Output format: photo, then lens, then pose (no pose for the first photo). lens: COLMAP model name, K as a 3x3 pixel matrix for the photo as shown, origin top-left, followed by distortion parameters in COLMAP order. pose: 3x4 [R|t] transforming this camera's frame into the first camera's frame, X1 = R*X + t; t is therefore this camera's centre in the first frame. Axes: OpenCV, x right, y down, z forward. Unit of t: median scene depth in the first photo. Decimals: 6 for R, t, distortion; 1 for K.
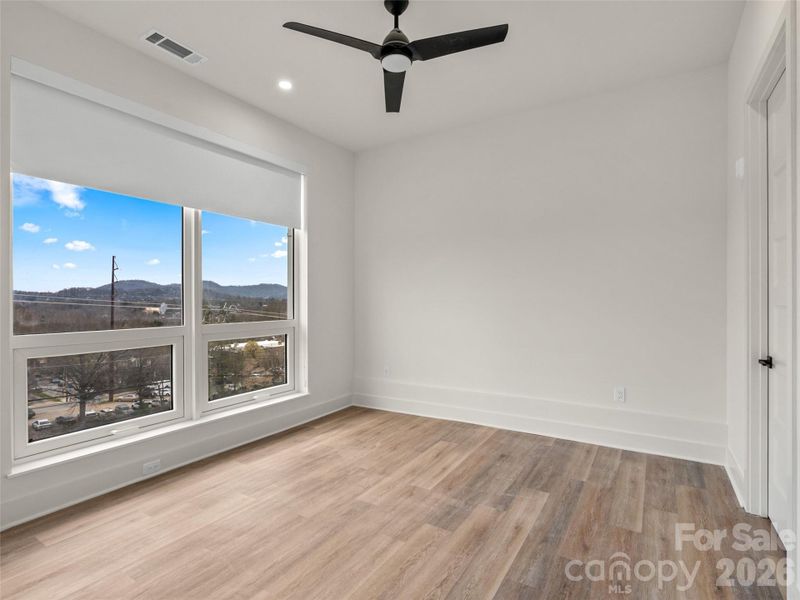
lens RADIAL K [[392.9, 0, 400.0], [0, 392.9, 300.0], [0, 0, 1]] dist [-0.005229, -0.000850]
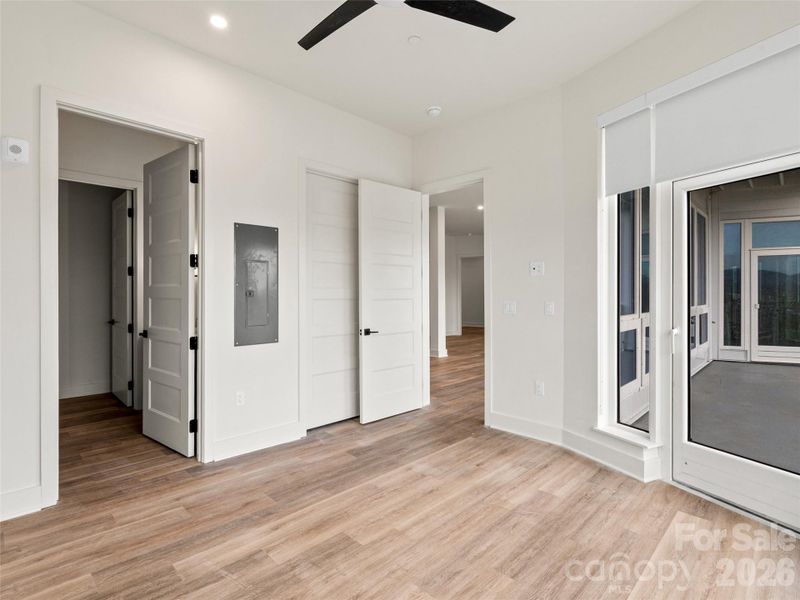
lens RADIAL K [[404.1, 0, 400.0], [0, 404.1, 300.0], [0, 0, 1]] dist [-0.075018, -0.000002]
pose [[-0.978313, 0.002130, 0.207122, -0.179407], [0.006257, 0.999795, 0.019272, -0.002876], [-0.207038, 0.020150, -0.978125, 1.644817]]
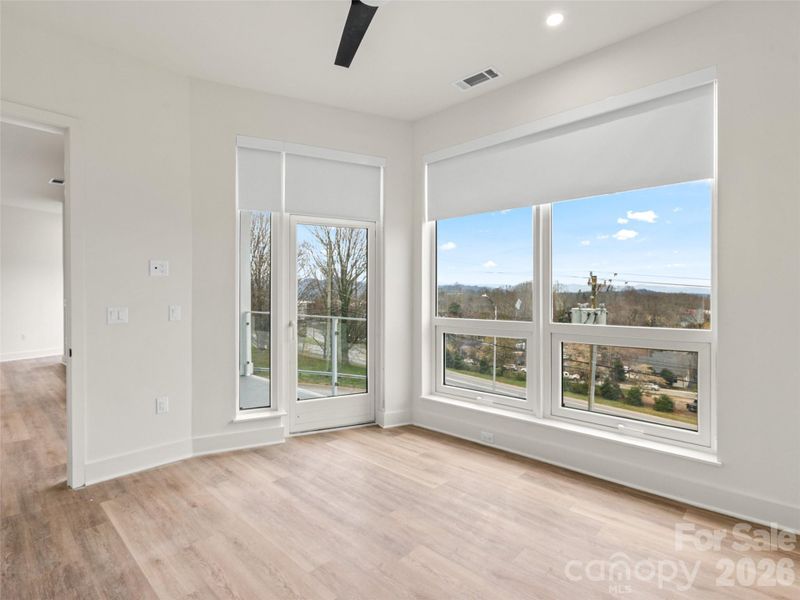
lens RADIAL K [[392.9, 0, 400.0], [0, 392.9, 300.0], [0, 0, 1]] dist [-0.005229, -0.000850]
pose [[-0.164027, 0.009596, -0.986409, 0.688973], [-0.005564, 0.999928, 0.010653, -0.002159], [0.986440, 0.007235, -0.163962, 1.100158]]
